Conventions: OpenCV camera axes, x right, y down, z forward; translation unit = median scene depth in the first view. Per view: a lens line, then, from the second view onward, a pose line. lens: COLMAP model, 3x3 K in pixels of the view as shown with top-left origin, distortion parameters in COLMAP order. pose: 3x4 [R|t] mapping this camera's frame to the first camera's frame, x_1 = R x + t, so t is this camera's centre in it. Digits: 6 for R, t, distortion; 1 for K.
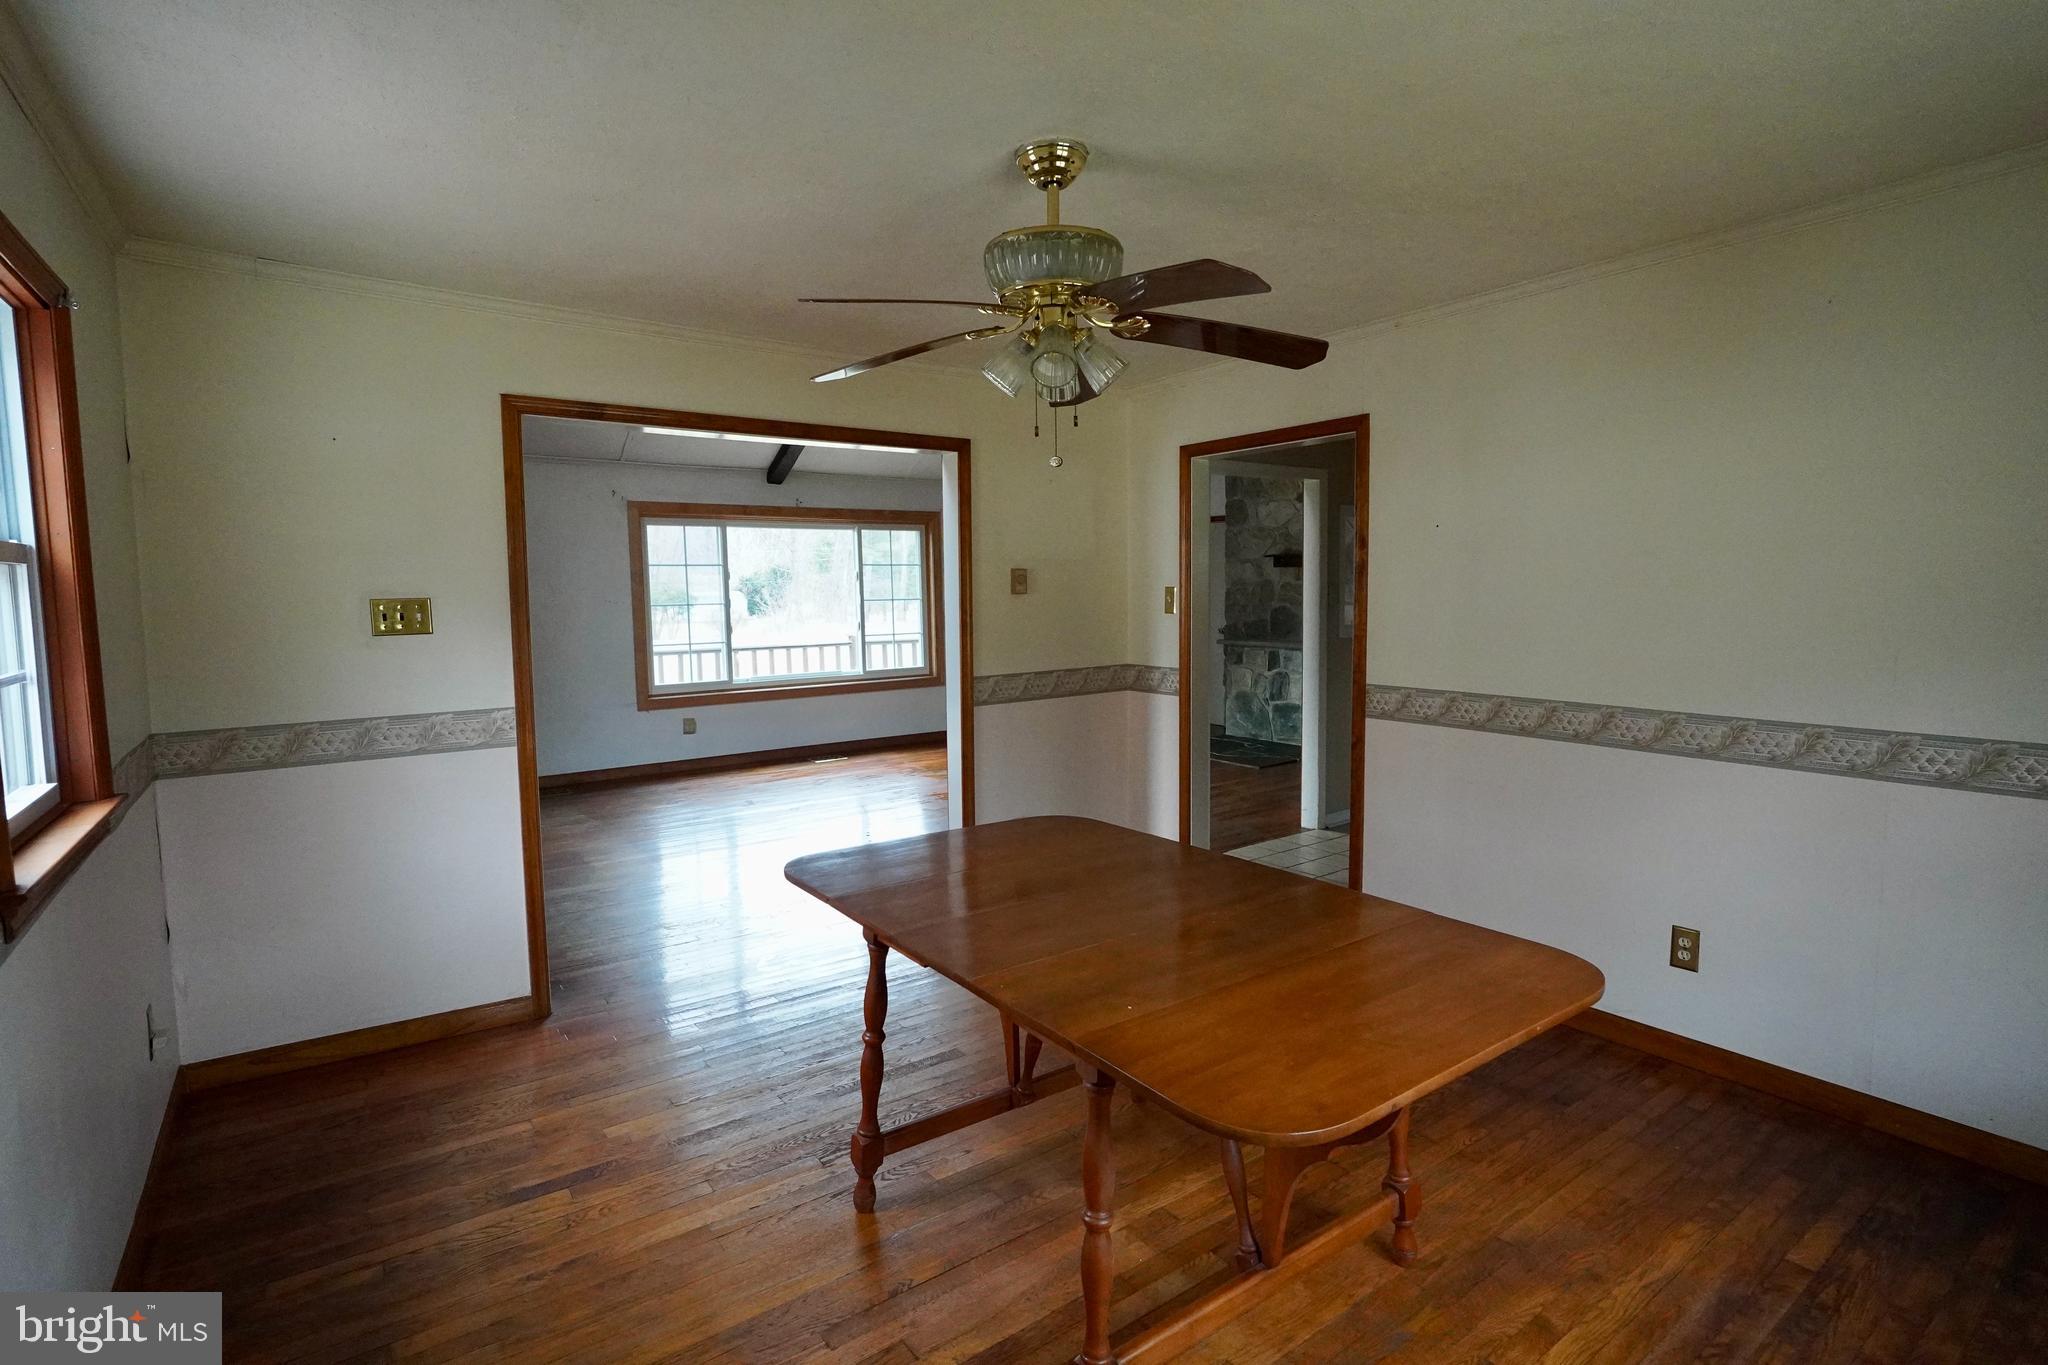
lens RADIAL K [[988.7, 0, 1022.2], [0, 988.7, 686.0], [0, 0, 1]] dist [-0.016070, -0.000127]
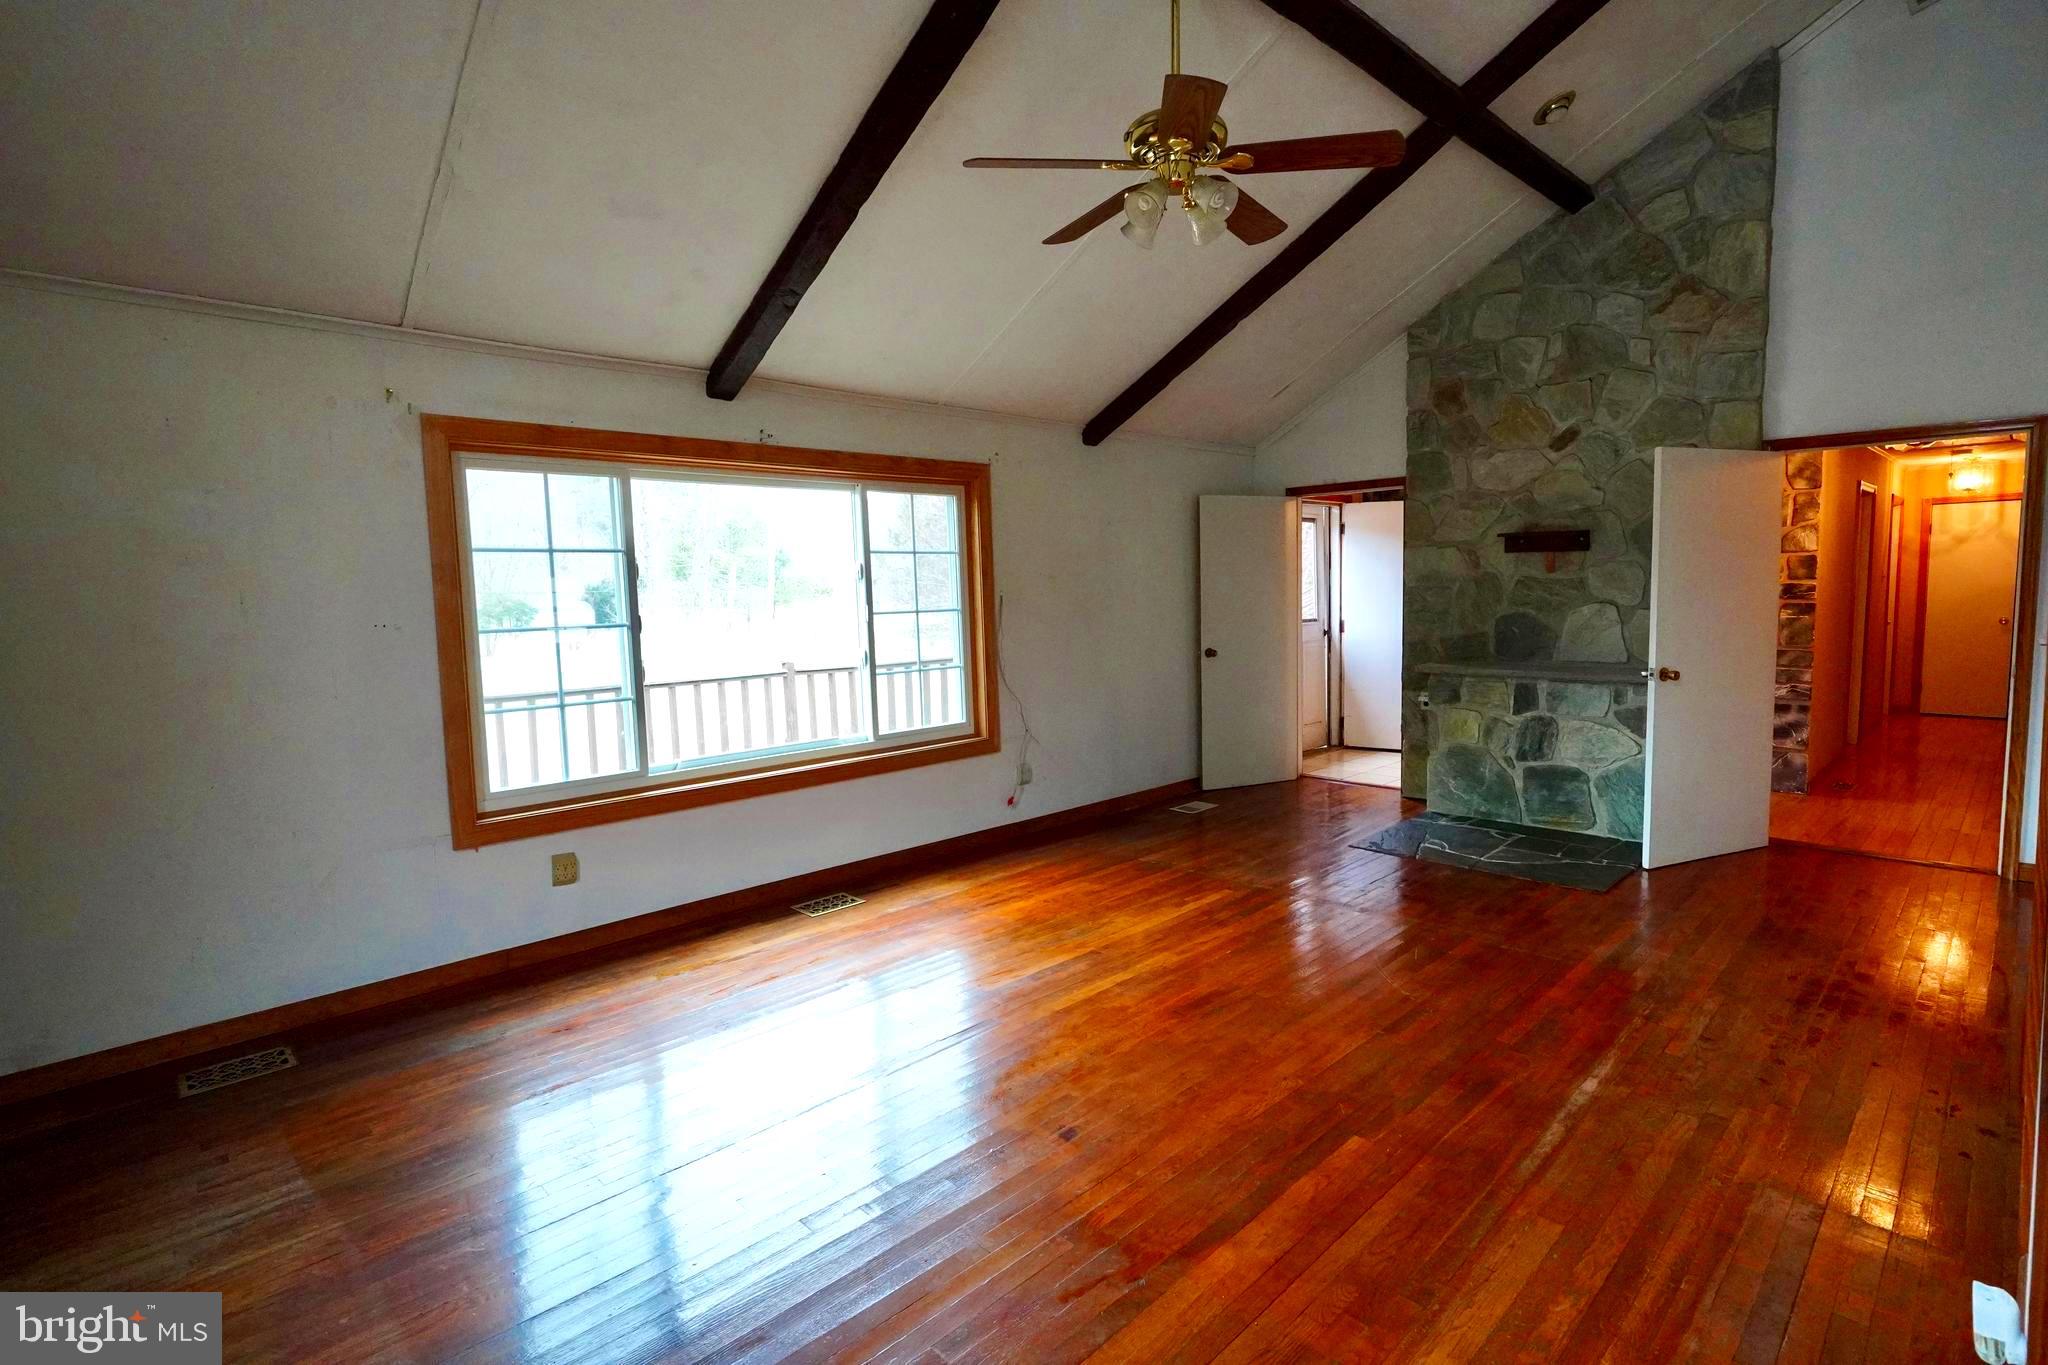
lens RADIAL K [[988.7, 0, 1023.6], [0, 988.7, 684.1], [0, 0, 1]] dist [-0.016070, -0.000127]
pose [[0.989323, -0.025338, 0.143521, -0.156397], [0.026295, 0.999643, -0.004777, -0.040547], [-0.143348, 0.008499, 0.989636, 0.416839]]
